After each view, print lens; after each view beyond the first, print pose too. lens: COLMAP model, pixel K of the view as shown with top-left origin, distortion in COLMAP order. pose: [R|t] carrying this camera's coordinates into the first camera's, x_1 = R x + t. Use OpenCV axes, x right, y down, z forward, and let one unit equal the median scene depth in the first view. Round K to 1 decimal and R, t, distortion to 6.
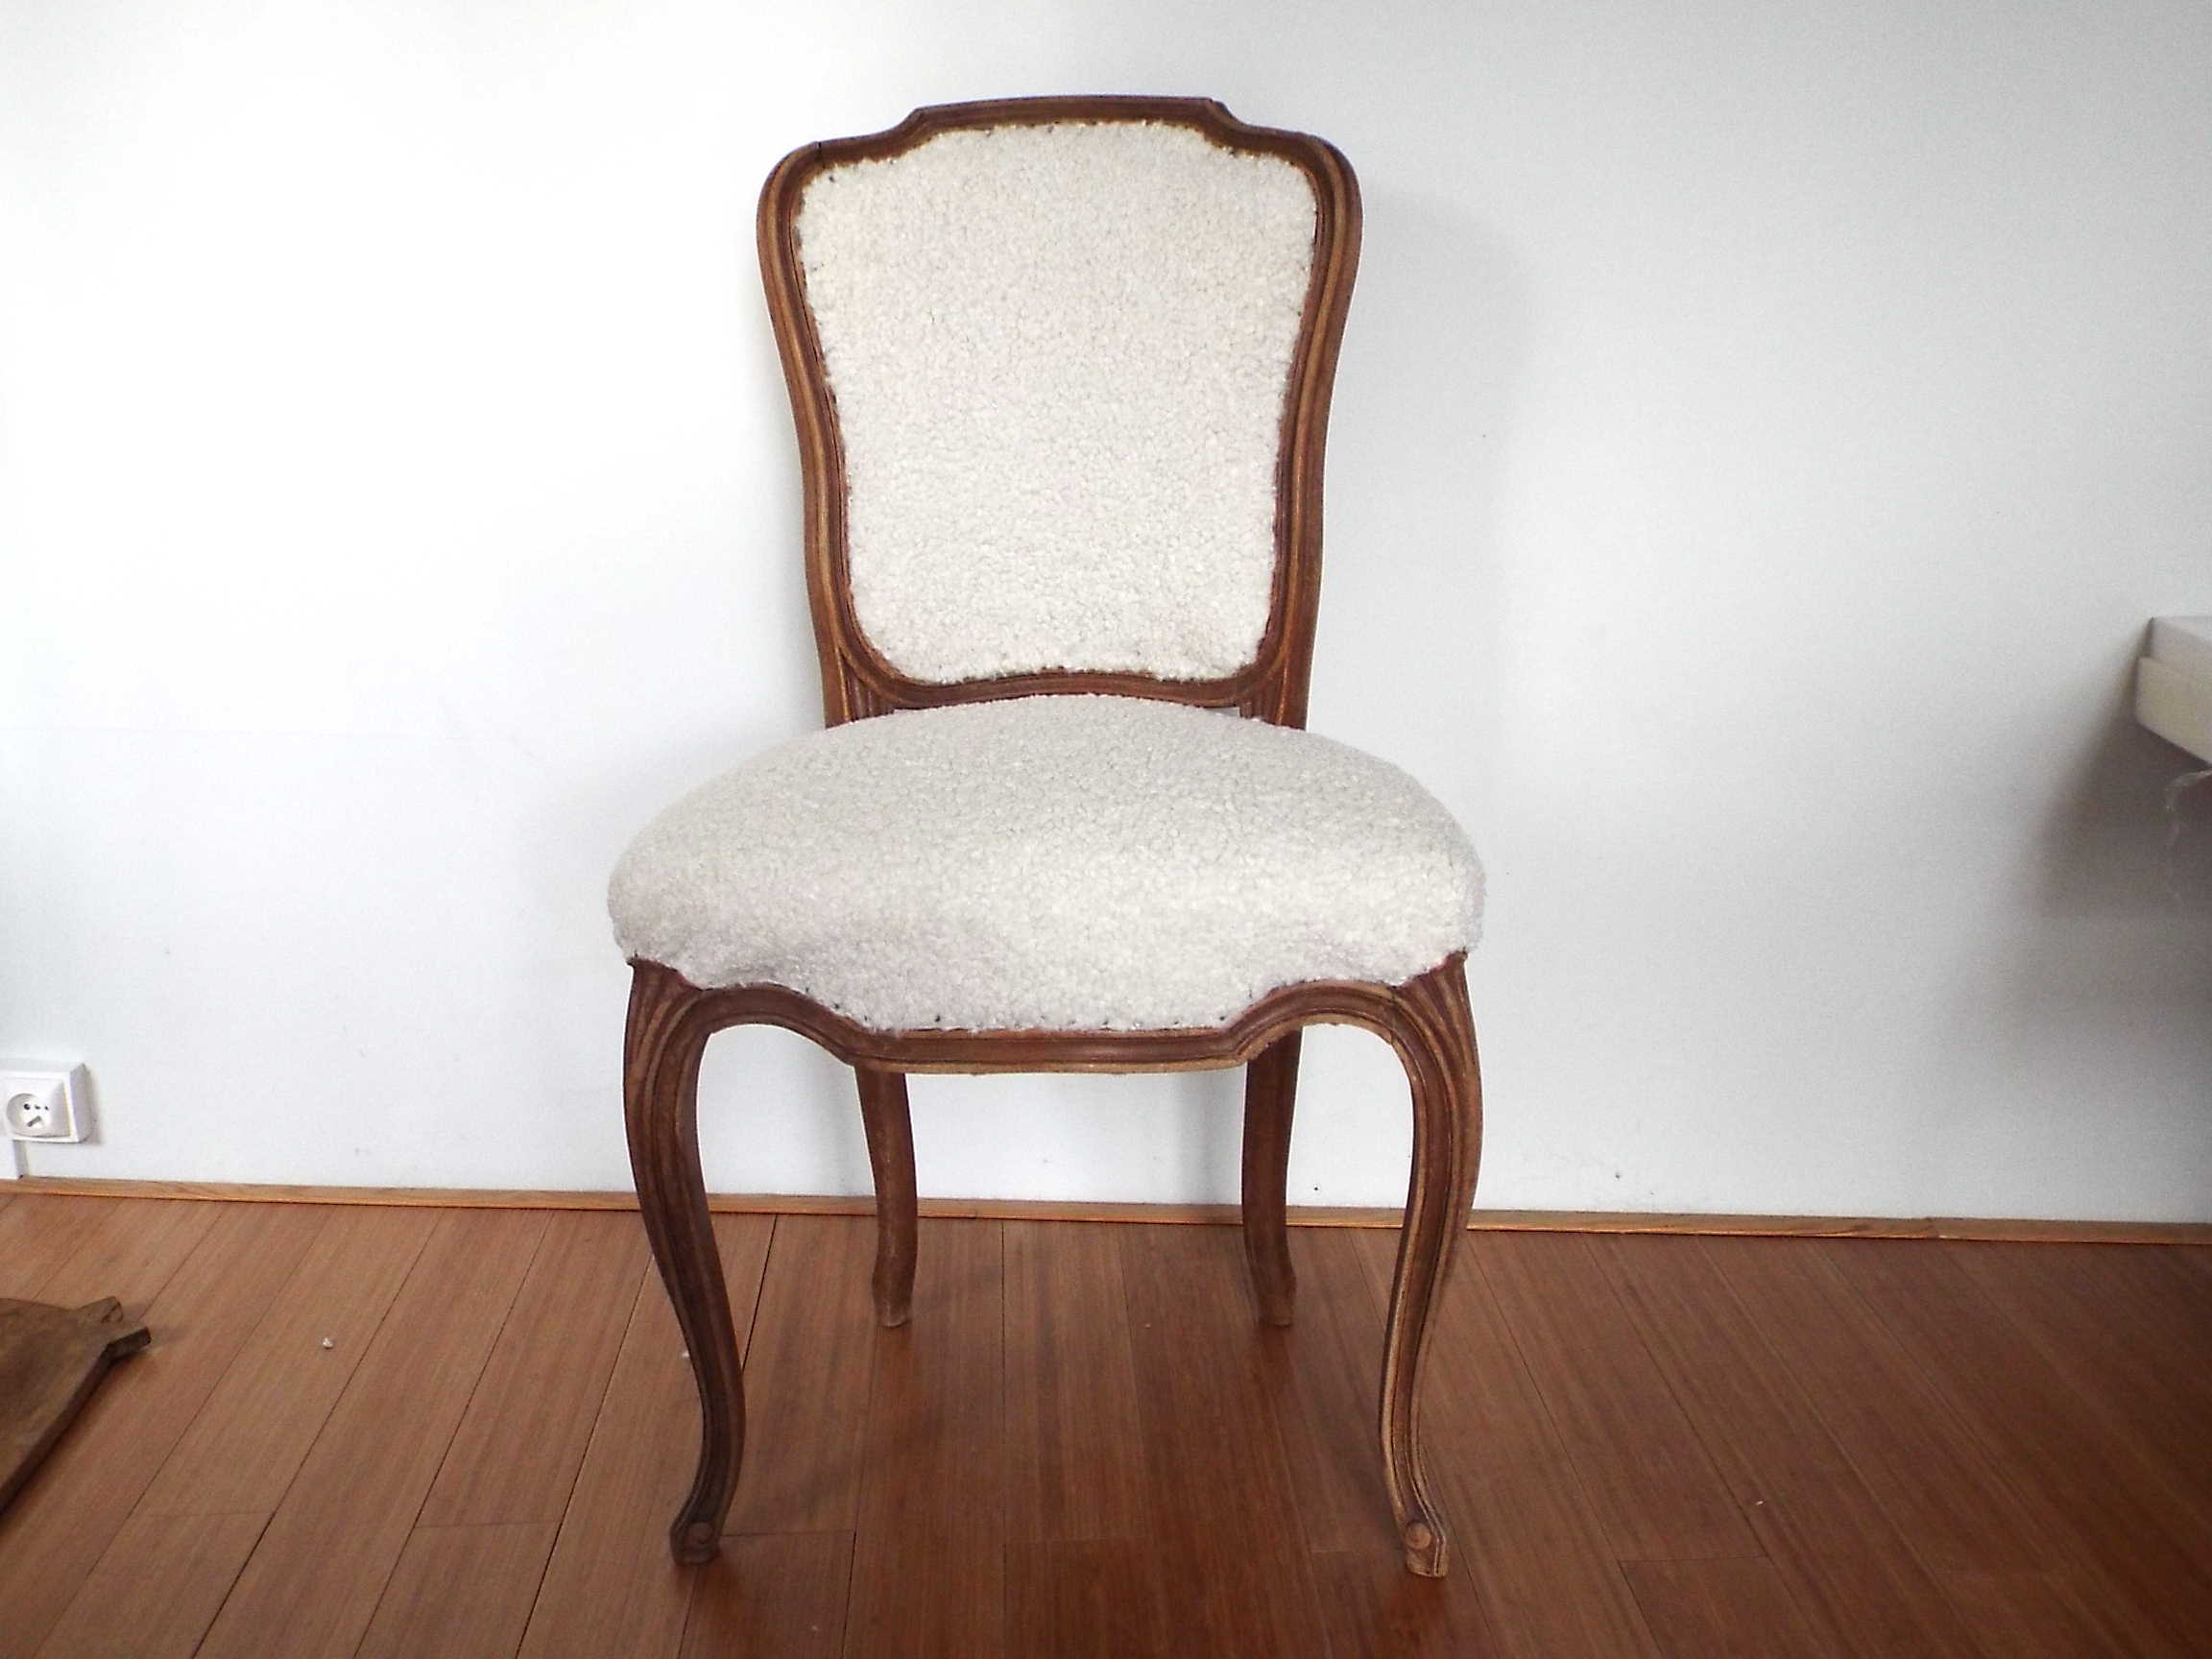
lens RADIAL K [[2087.3, 0, 1119.9], [0, 2087.3, 847.3], [0, 0, 1]] dist [-0.006076, 0.000000]
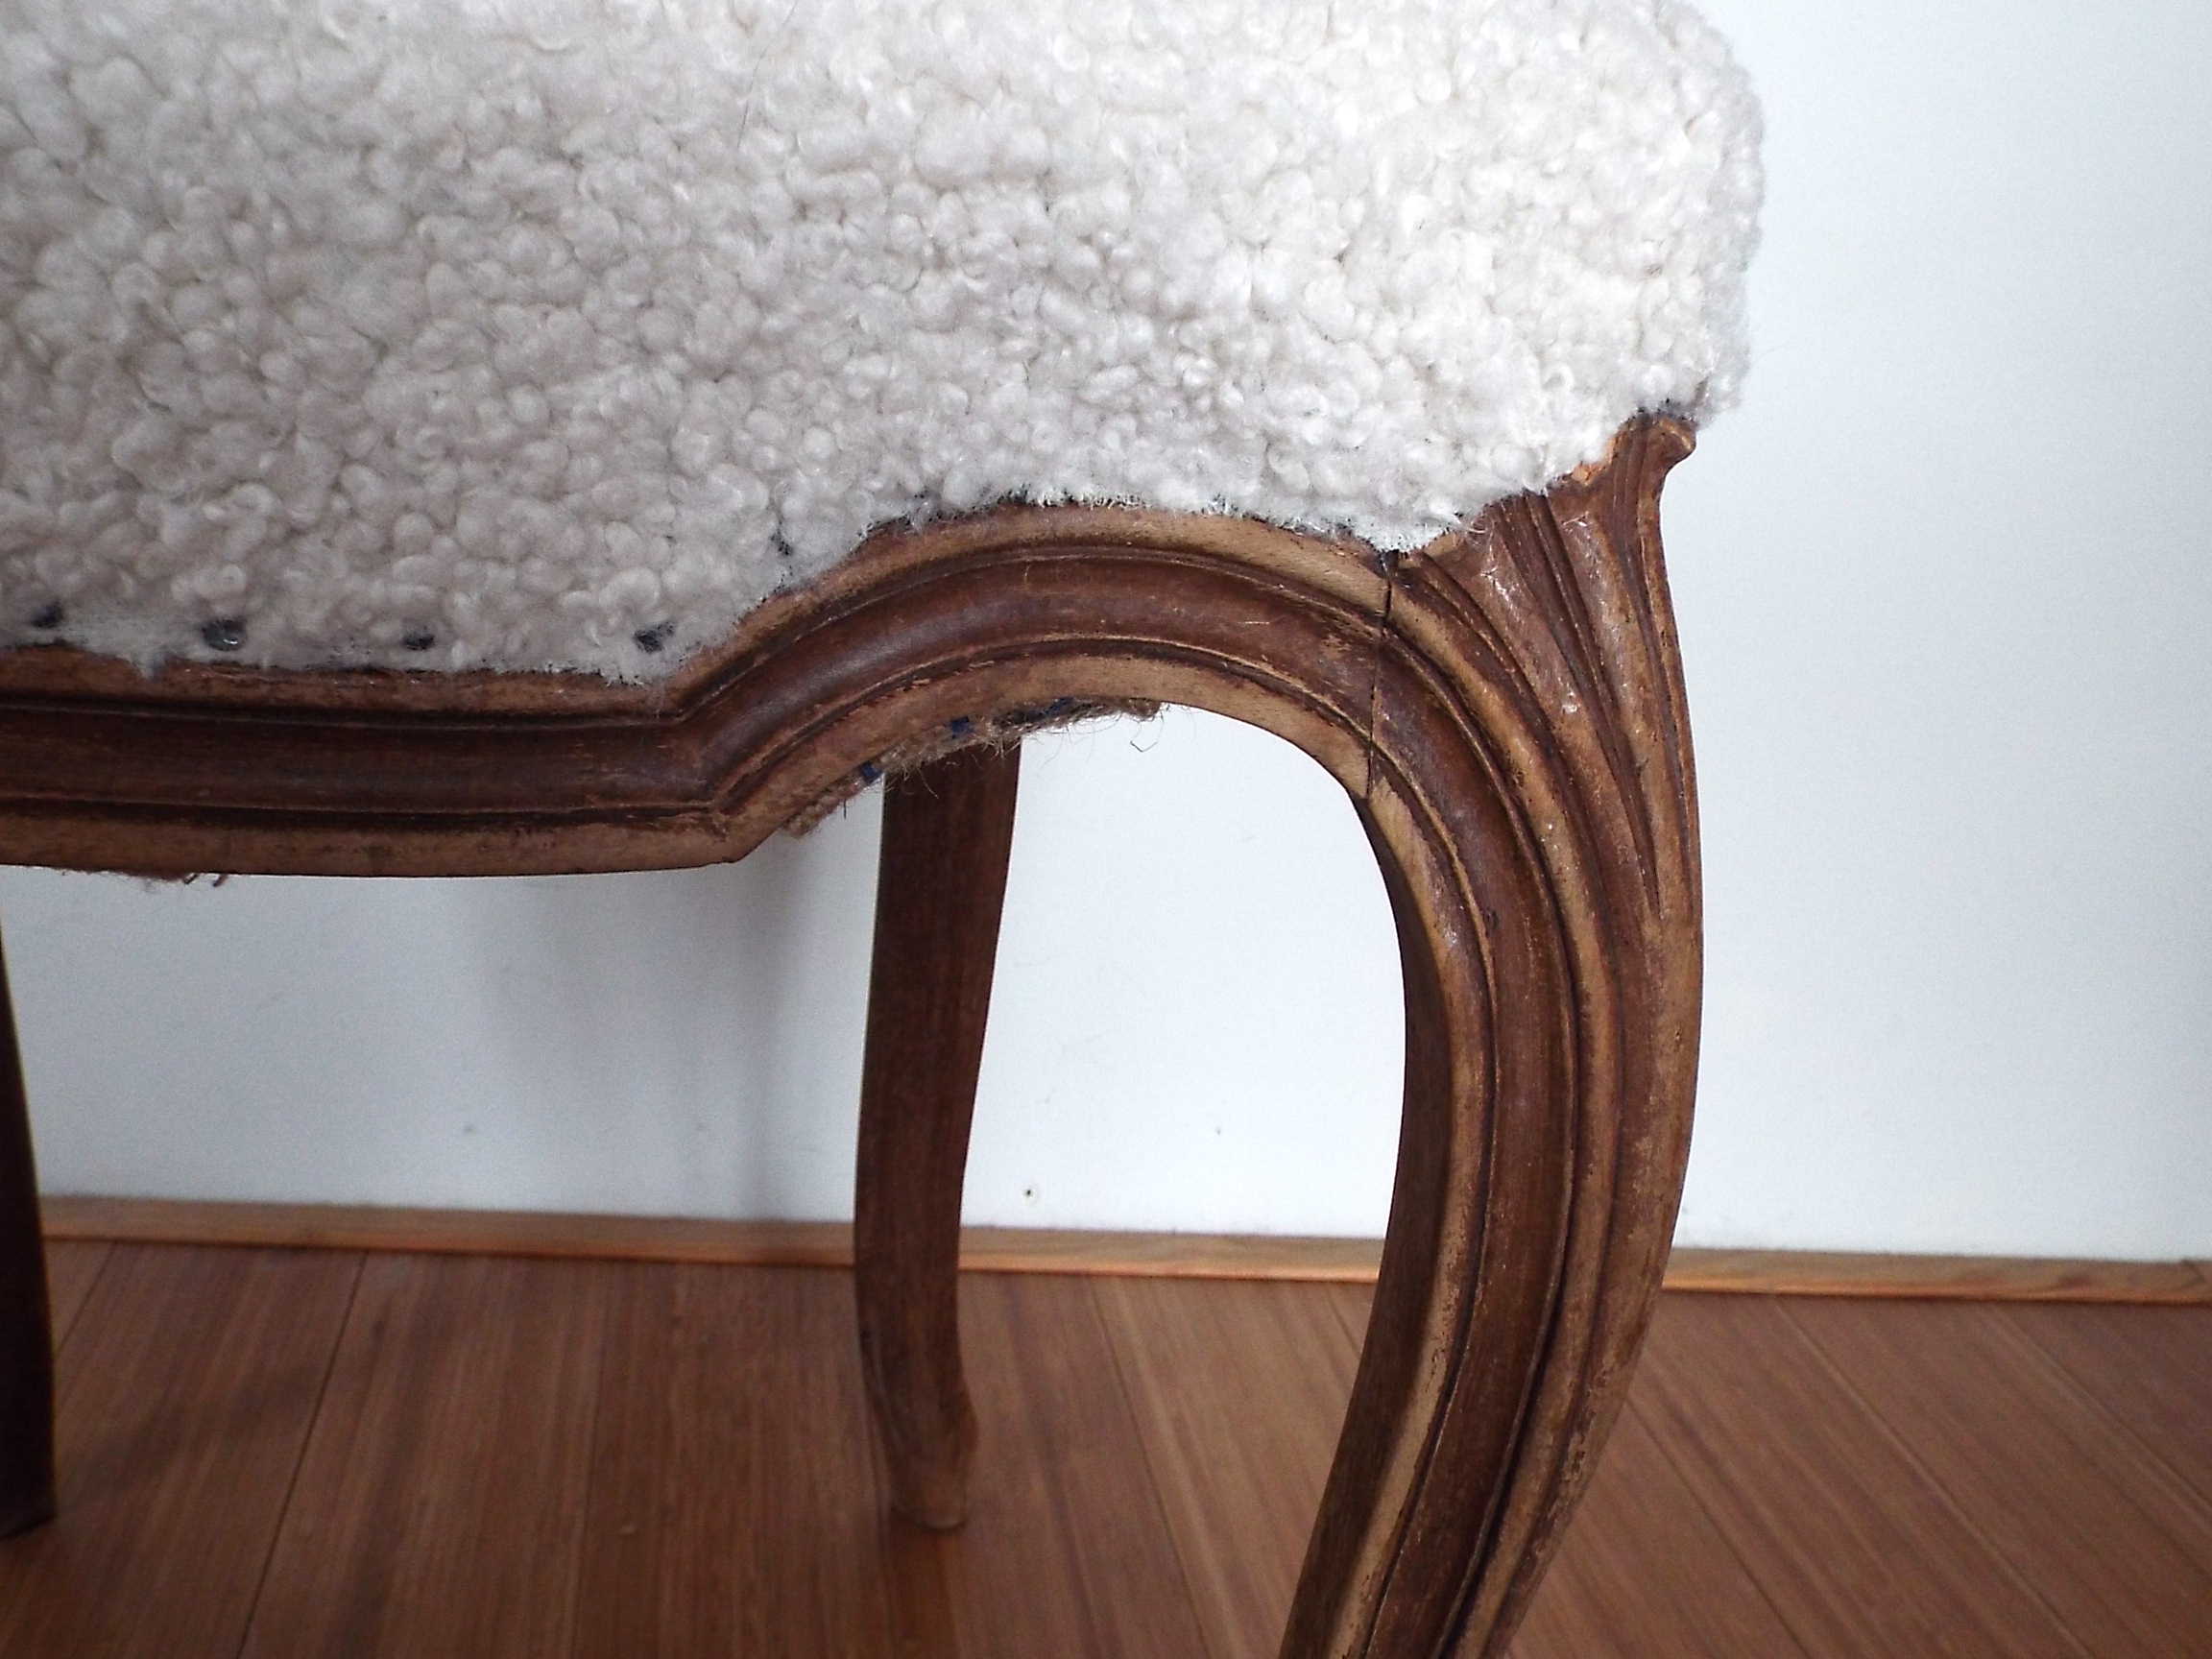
lens RADIAL K [[2087.3, 0, 1106.9], [0, 2087.3, 819.2], [0, 0, 1]] dist [-0.006076, 0.000000]
pose [[0.991059, 0.032540, 0.129395, 0.068170], [-0.036276, 0.998987, 0.026627, 0.092014], [-0.128398, -0.031083, 0.991236, 0.762664]]
